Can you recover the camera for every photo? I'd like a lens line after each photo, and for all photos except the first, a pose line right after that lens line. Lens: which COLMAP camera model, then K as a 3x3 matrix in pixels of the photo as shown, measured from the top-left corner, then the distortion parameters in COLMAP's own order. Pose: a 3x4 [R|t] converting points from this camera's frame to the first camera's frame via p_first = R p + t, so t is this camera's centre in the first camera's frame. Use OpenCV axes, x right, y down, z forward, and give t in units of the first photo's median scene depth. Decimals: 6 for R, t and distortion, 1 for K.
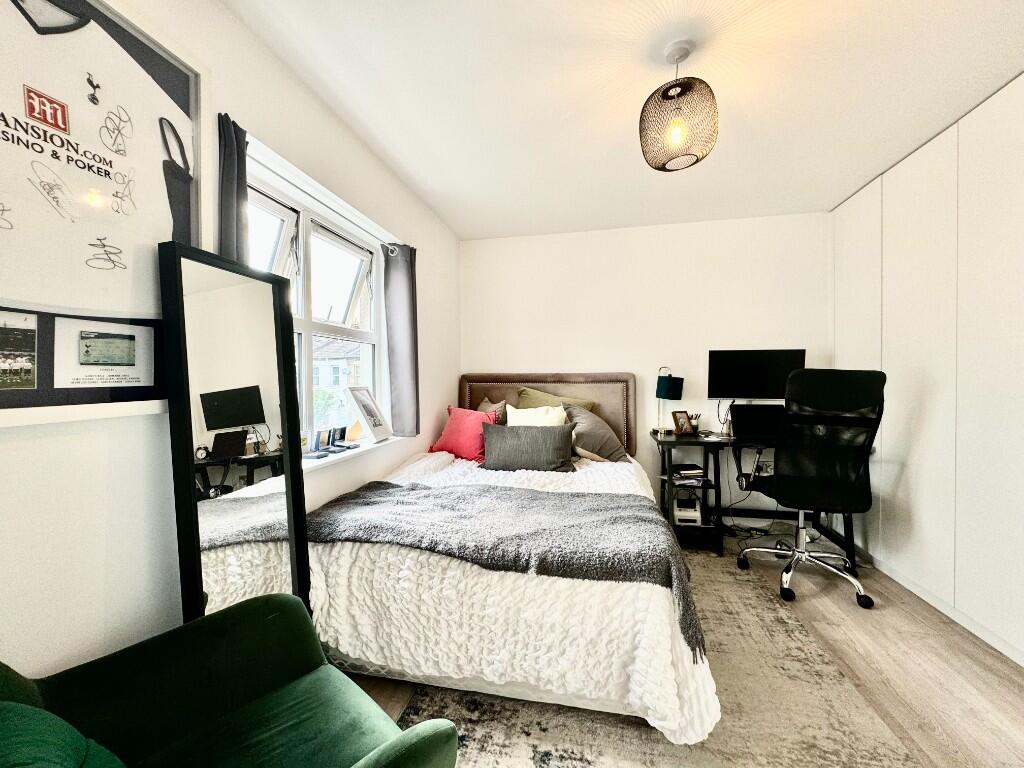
lens RADIAL K [[408.5, 0, 512.5], [0, 408.5, 380.0], [0, 0, 1]] dist [-0.000732, -0.000098]
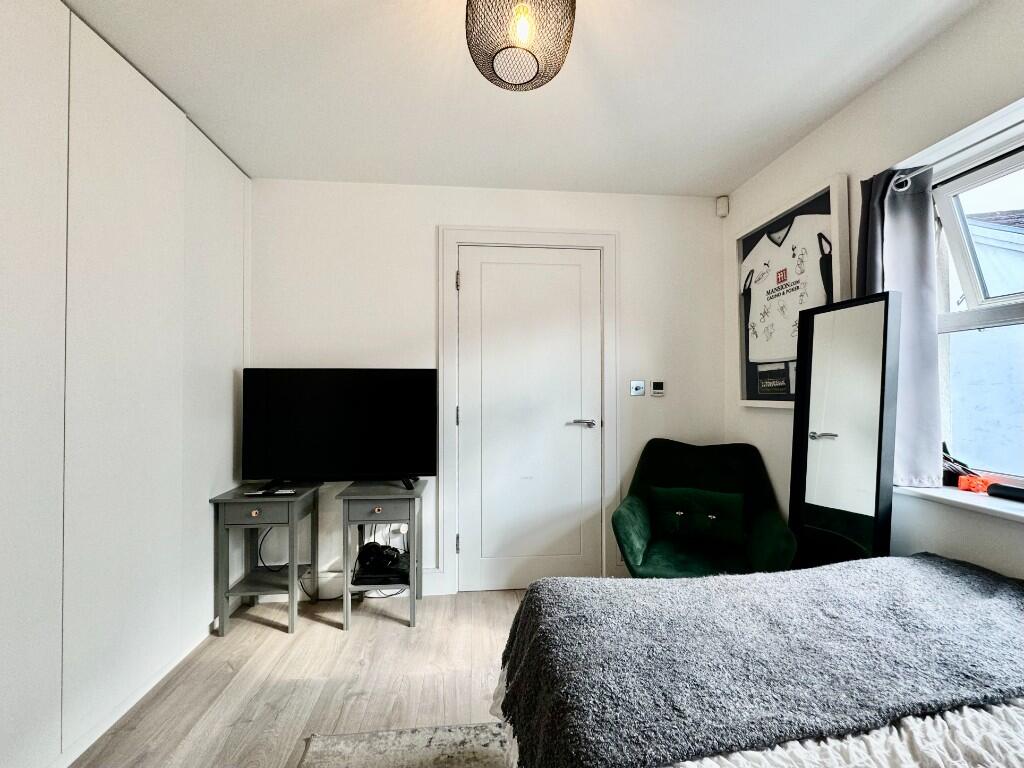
lens RADIAL K [[408.5, 0, 510.8], [0, 408.5, 384.6], [0, 0, 1]] dist [-0.000732, -0.000098]
pose [[-0.952951, 0.004268, -0.303093, 1.061867], [0.004710, 0.999989, -0.000727, -0.035111], [0.303086, -0.002121, -0.952961, 2.727459]]
